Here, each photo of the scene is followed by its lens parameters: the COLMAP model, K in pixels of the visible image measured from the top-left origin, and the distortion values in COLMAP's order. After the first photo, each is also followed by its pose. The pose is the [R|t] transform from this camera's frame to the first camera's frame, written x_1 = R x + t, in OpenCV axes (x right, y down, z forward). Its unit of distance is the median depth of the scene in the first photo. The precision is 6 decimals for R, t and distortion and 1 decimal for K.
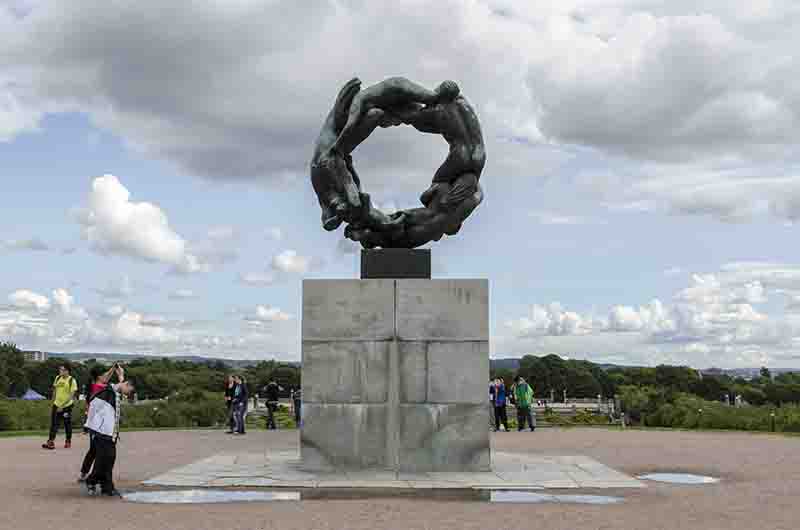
lens RADIAL K [[875.6, 0, 400.0], [0, 875.6, 265.0], [0, 0, 1]] dist [0.009296, 0.004567]
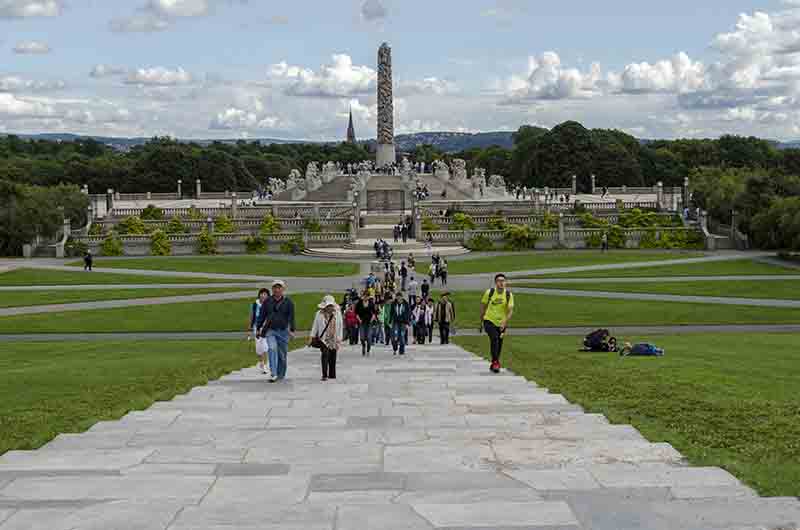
lens RADIAL K [[1148.0, 0, 400.0], [0, 1148.0, 265.0], [0, 0, 1]] dist [0.043172, 0.044301]
pose [[0.998680, -0.017071, 0.048443, -0.001026], [0.006101, 0.975902, 0.218124, 0.014109], [-0.050999, -0.217540, 0.974718, 0.107957]]
